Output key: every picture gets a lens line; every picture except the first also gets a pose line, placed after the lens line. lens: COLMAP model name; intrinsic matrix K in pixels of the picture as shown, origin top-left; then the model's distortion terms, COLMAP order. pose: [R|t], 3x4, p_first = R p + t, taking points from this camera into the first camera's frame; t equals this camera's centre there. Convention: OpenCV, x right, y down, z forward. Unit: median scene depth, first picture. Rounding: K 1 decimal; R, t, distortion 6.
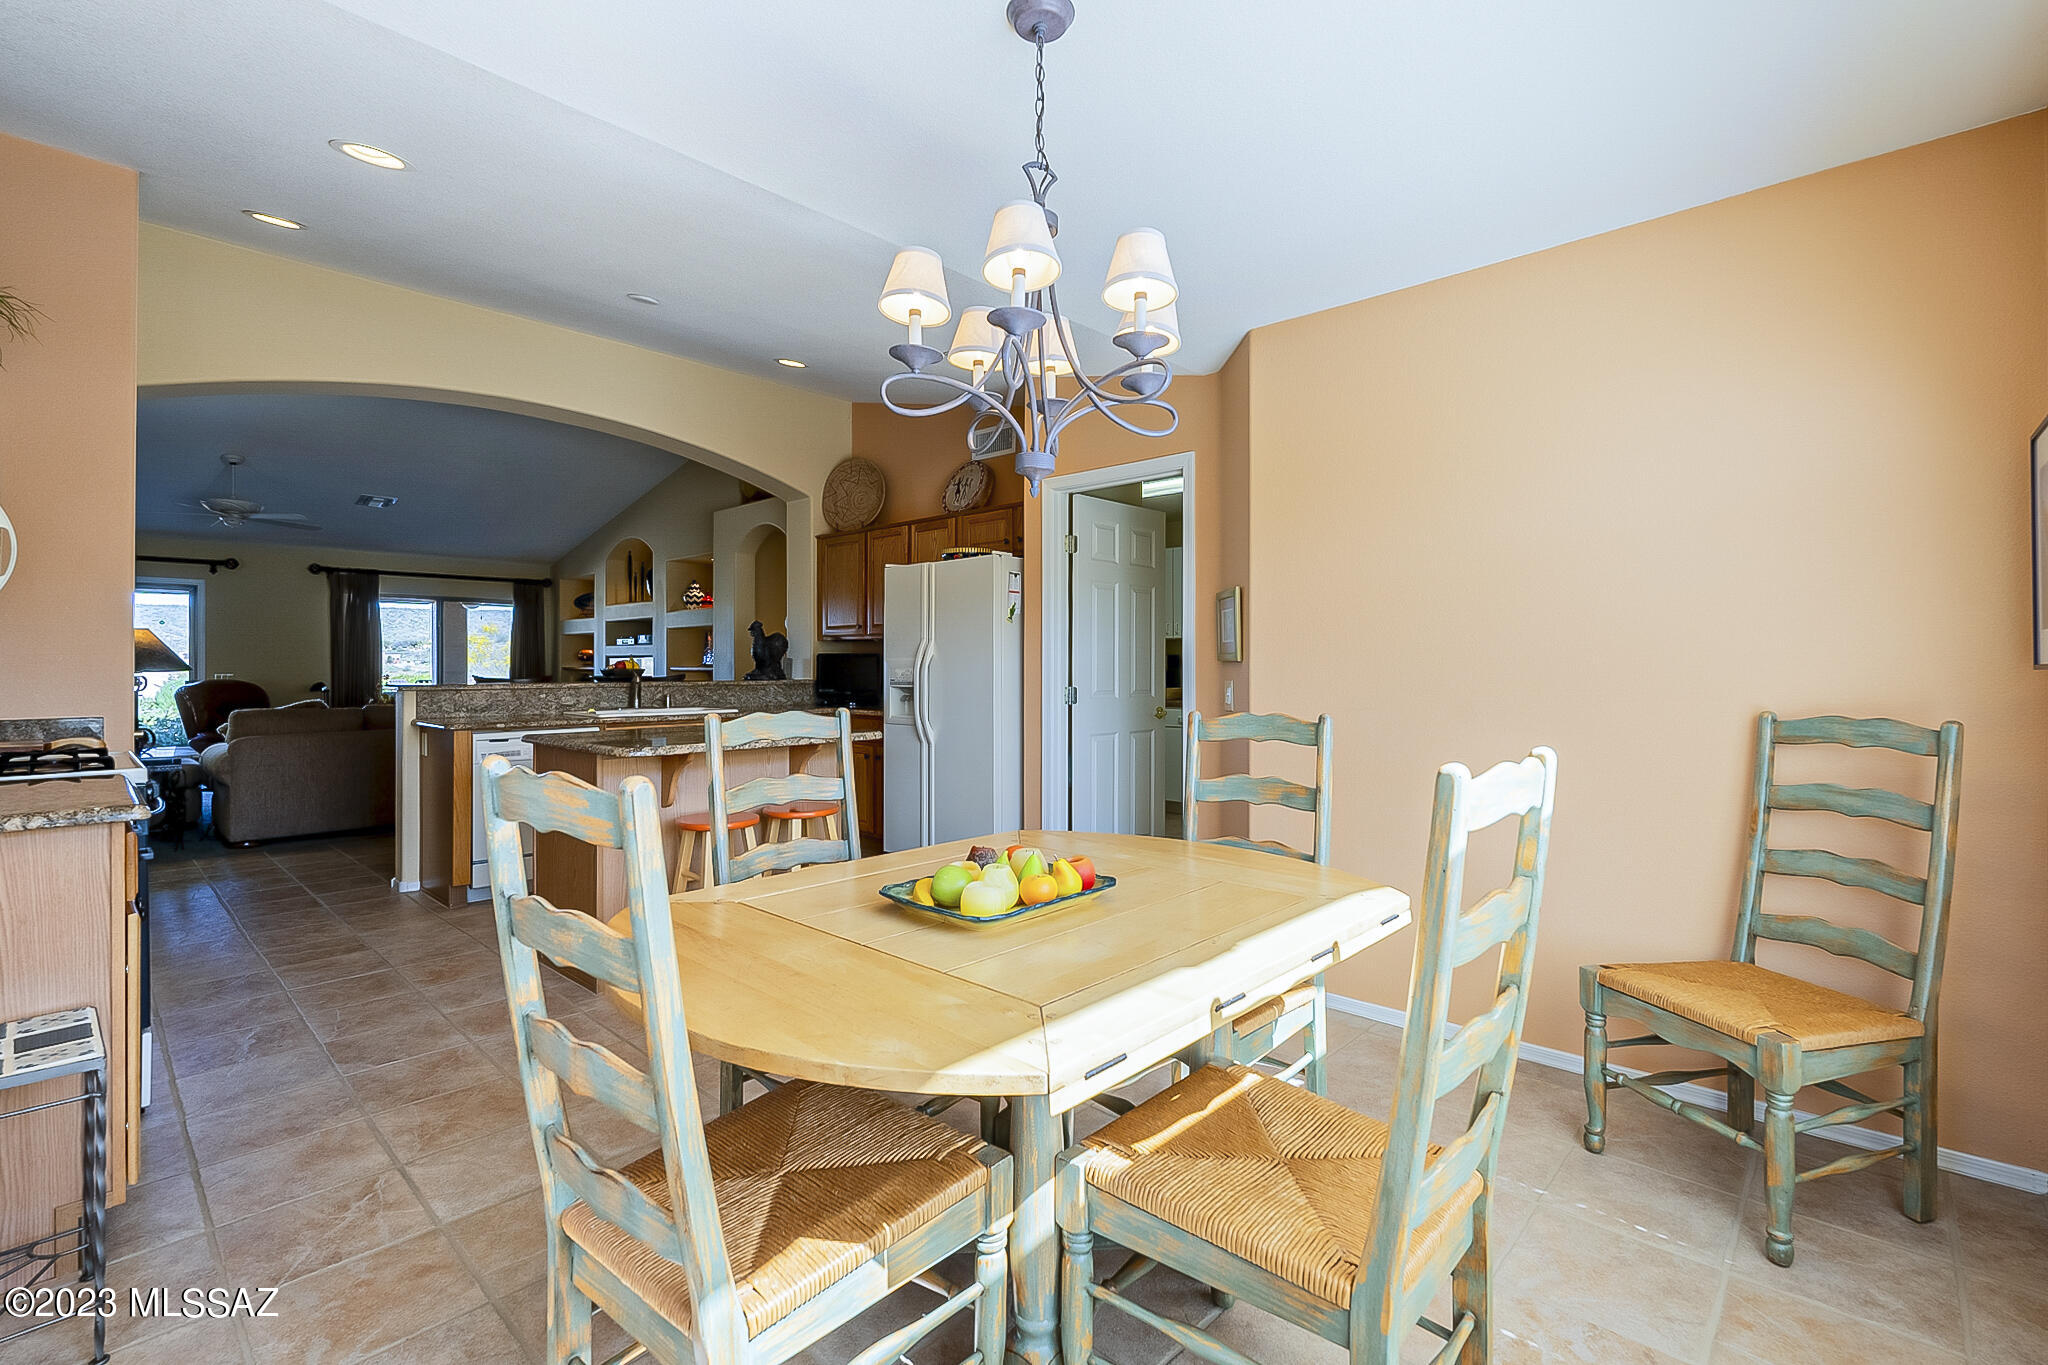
lens RADIAL K [[917.8, 0, 1031.0], [0, 917.8, 660.9], [0, 0, 1]] dist [-0.003088, -0.000545]
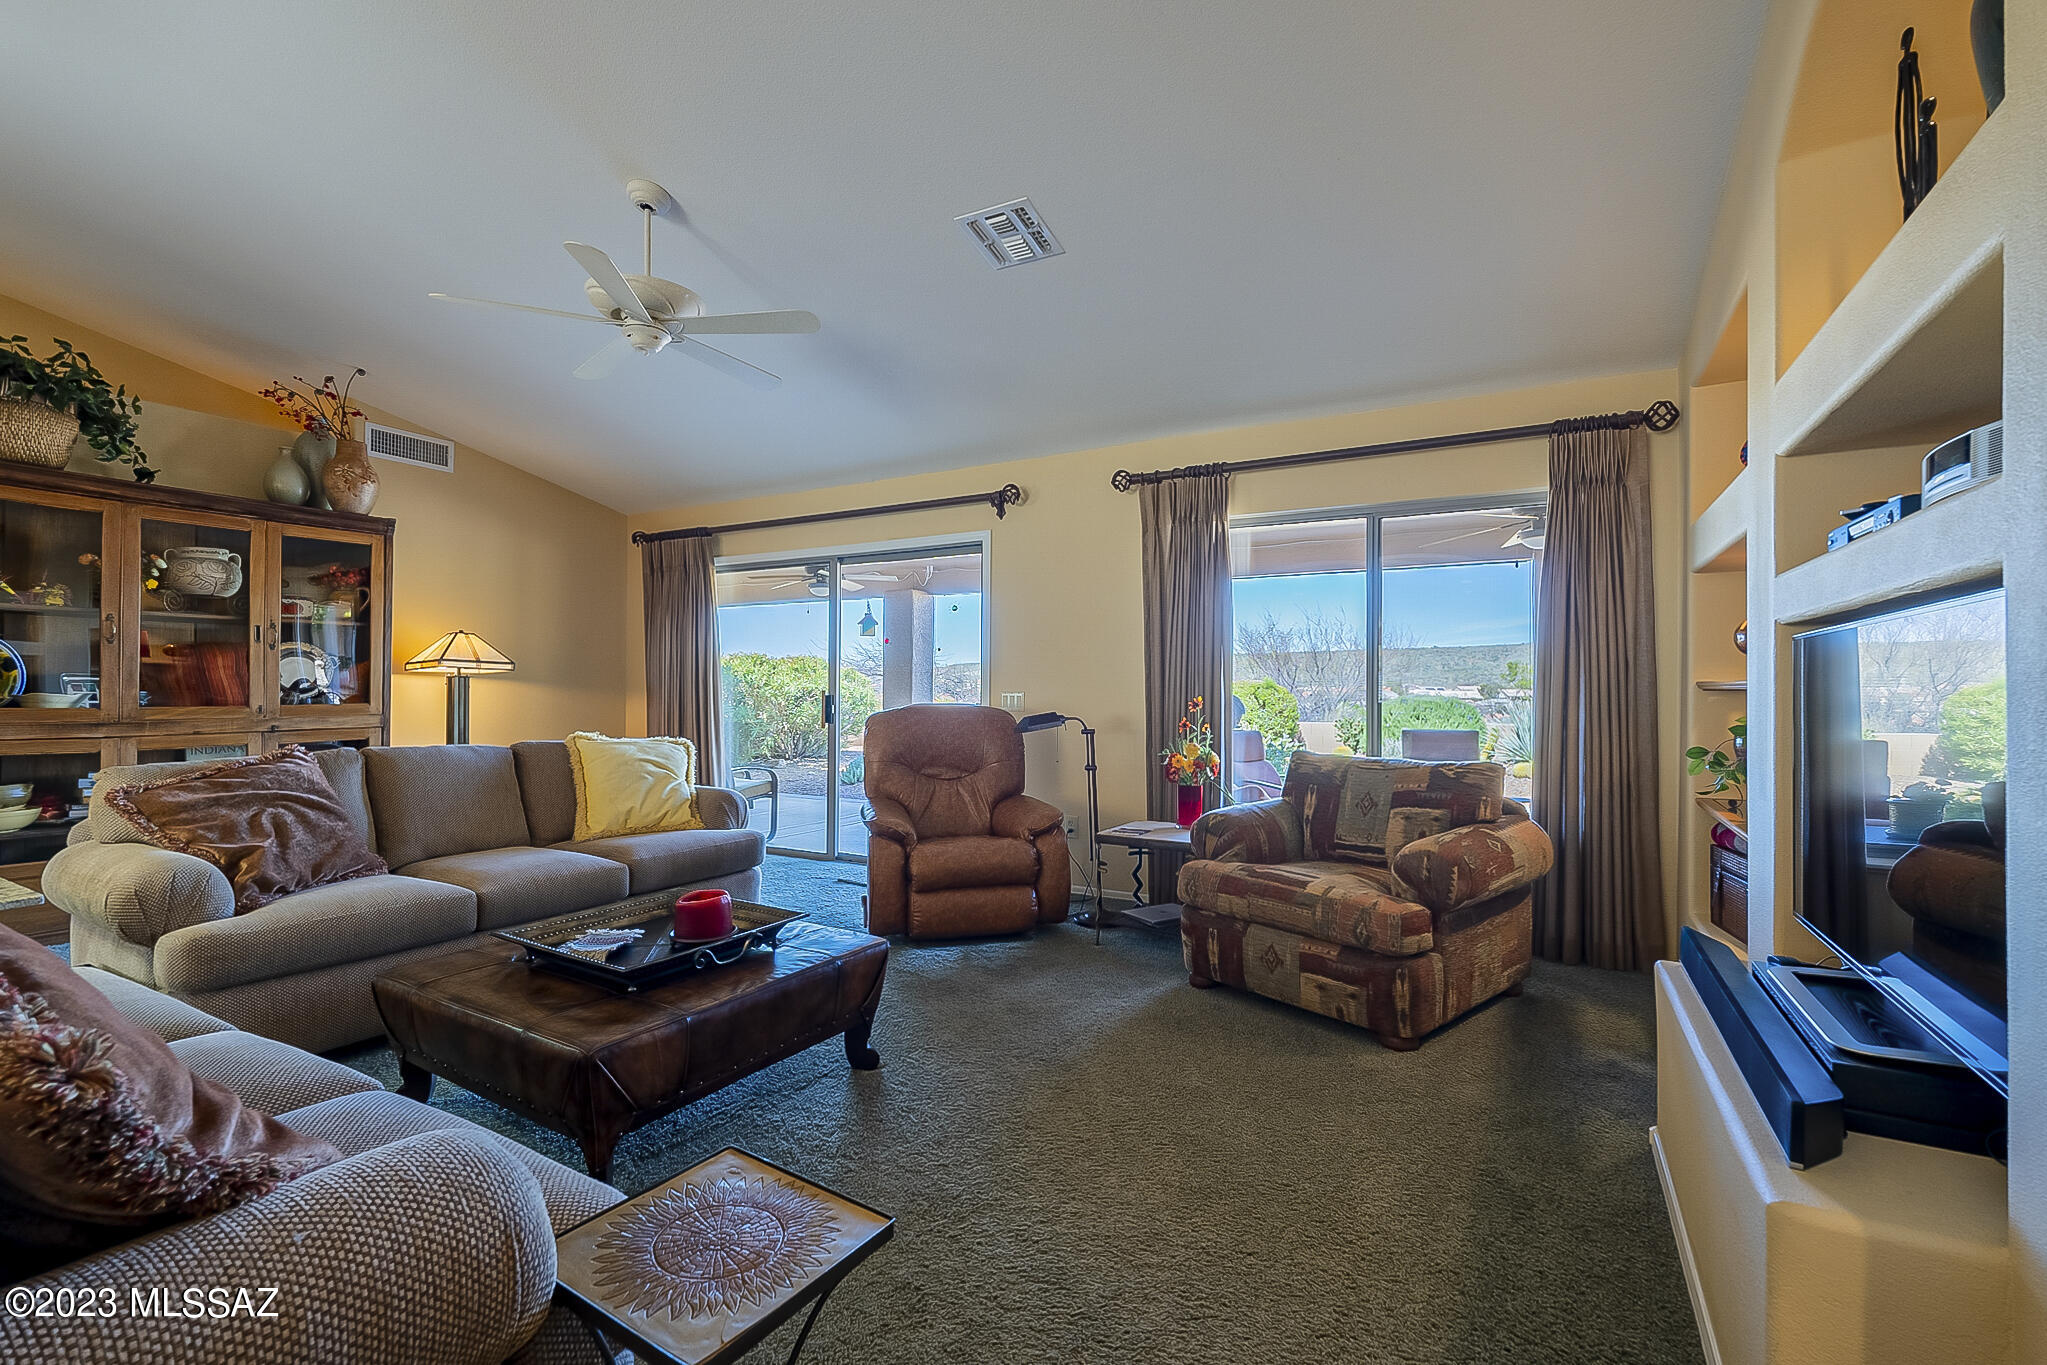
lens RADIAL K [[901.8, 0, 1021.8], [0, 901.8, 678.8], [0, 0, 1]] dist [-0.004595, -0.000365]
pose [[0.230789, -0.002181, -0.973001, -0.418186], [0.003461, 0.999993, -0.001421, 0.008560], [0.972998, -0.003040, 0.230795, 1.081323]]
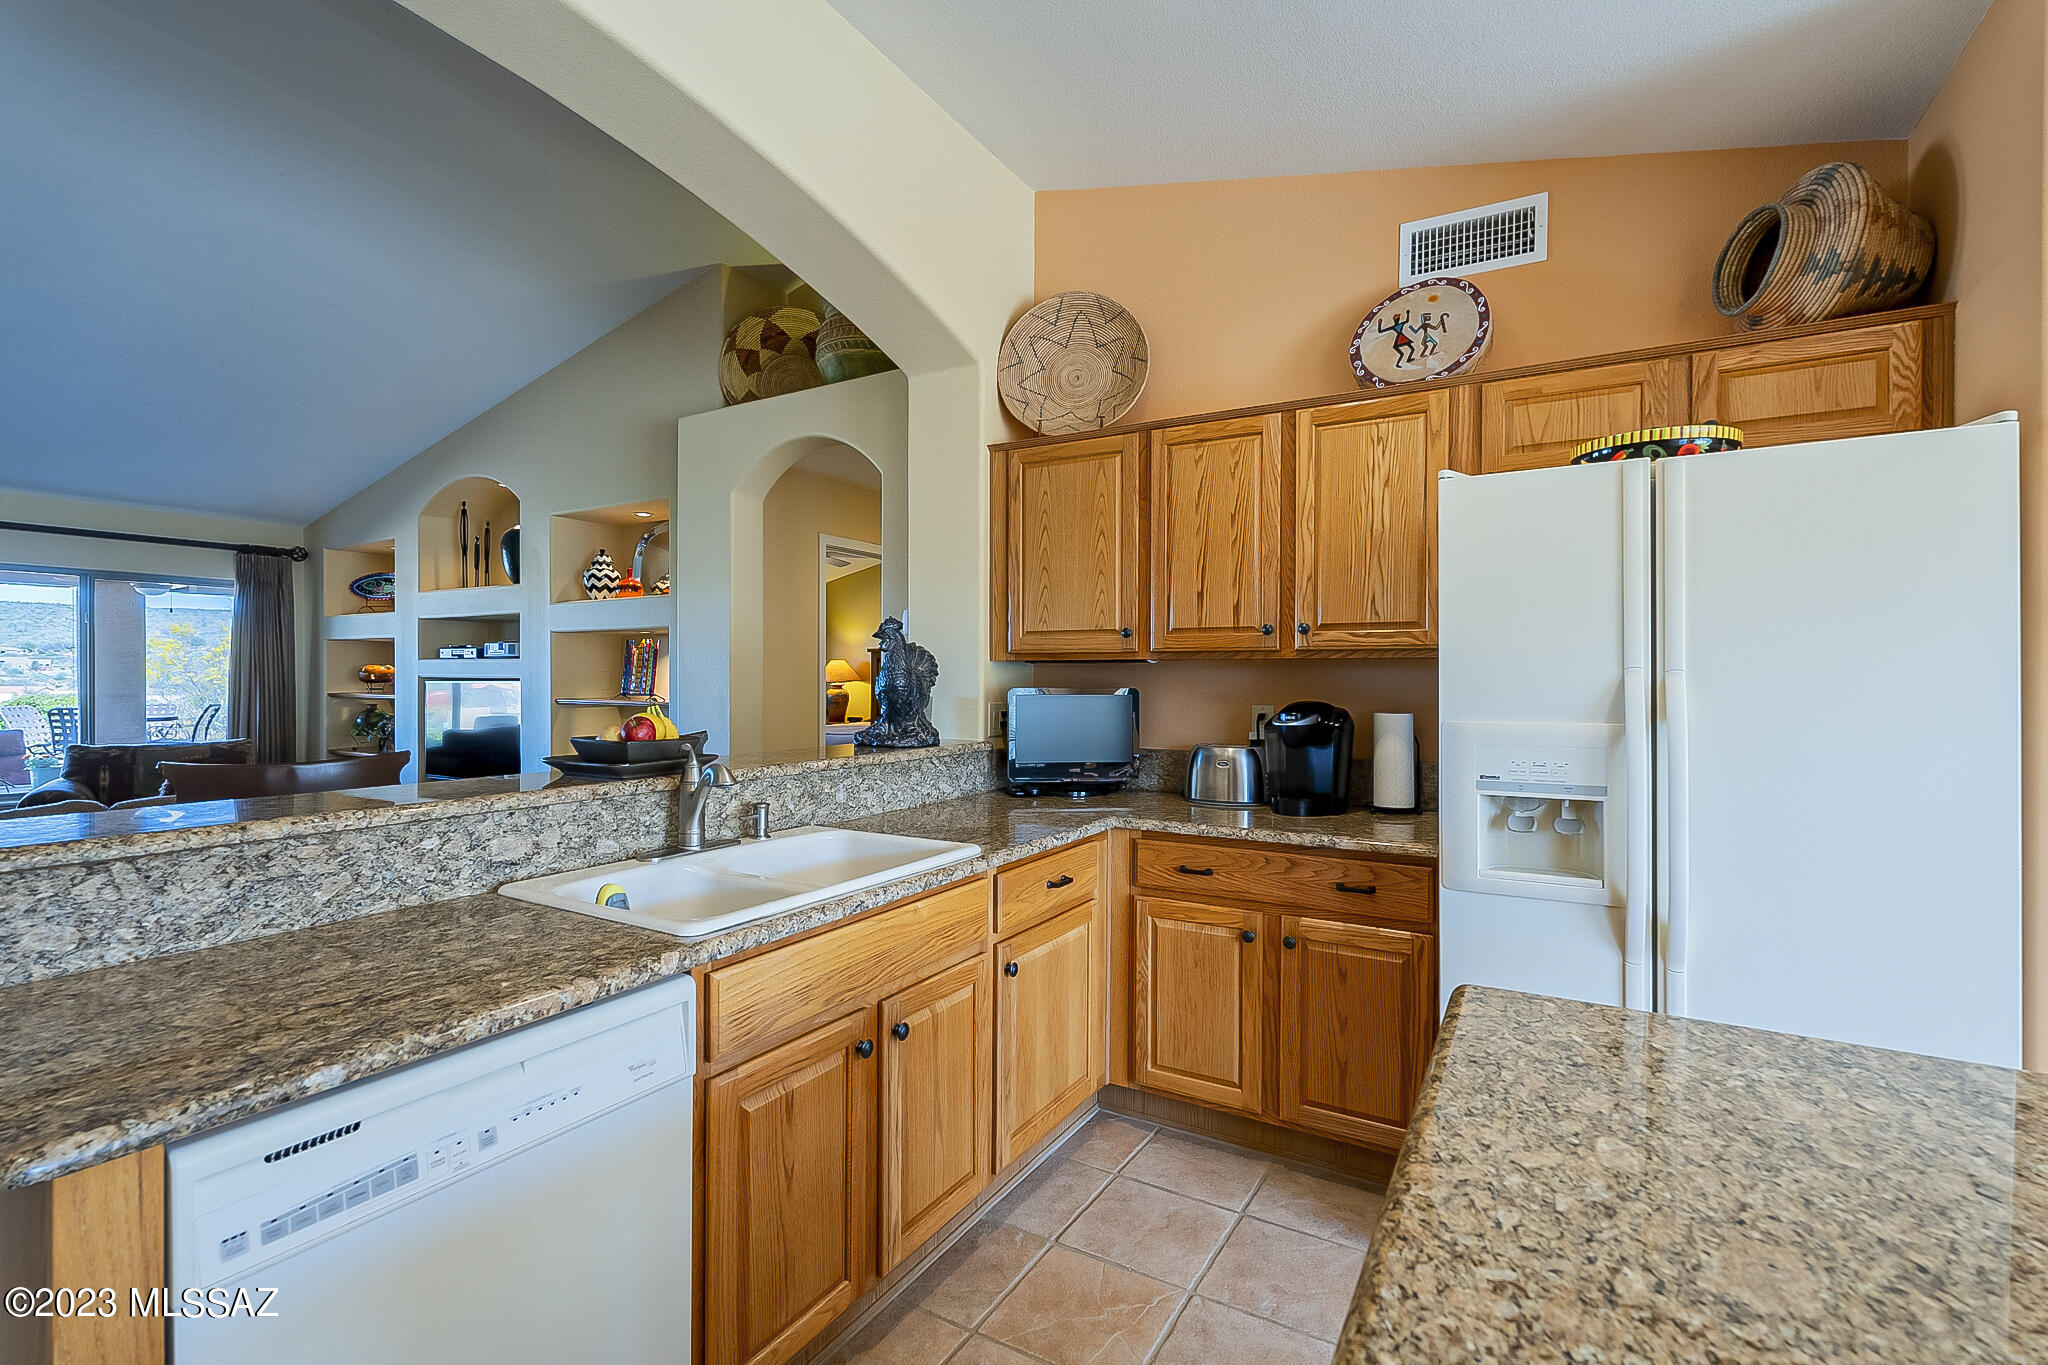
lens RADIAL K [[912.8, 0, 1022.1], [0, 912.8, 680.8], [0, 0, 1]] dist [-0.001559, -0.000376]
pose [[0.977108, 0.003111, 0.212722, -0.285143], [-0.005252, 0.999941, 0.009500, -0.014360], [-0.212680, -0.010399, 0.977067, 0.465348]]
